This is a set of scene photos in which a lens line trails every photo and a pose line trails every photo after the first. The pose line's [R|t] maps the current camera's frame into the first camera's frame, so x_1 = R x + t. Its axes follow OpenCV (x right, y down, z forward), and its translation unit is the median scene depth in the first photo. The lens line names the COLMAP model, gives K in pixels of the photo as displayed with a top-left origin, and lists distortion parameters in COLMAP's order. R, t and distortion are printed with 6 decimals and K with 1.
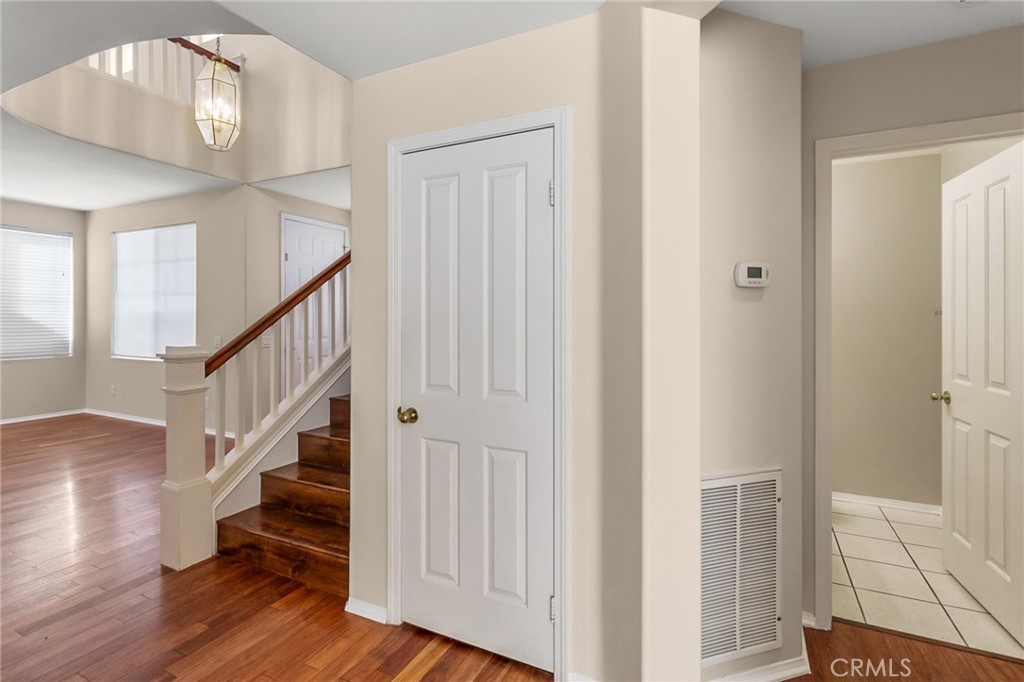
lens RADIAL K [[470.7, 0, 514.0], [0, 470.7, 320.0], [0, 0, 1]] dist [0.002643, 0.000307]
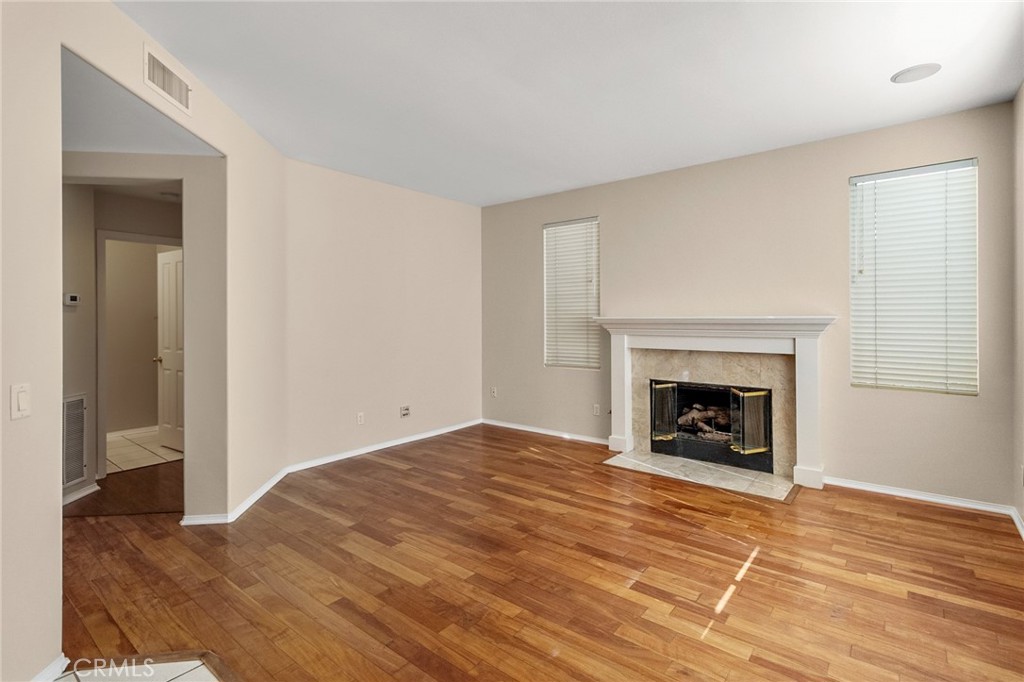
lens RADIAL K [[486.5, 0, 515.6], [0, 486.5, 319.4], [0, 0, 1]] dist [0.003575, 0.000668]
pose [[0.202487, -0.000371, 0.979285, -0.907504], [0.004055, 0.999992, -0.000460, -0.000446], [-0.979276, 0.004065, 0.202487, -1.012176]]
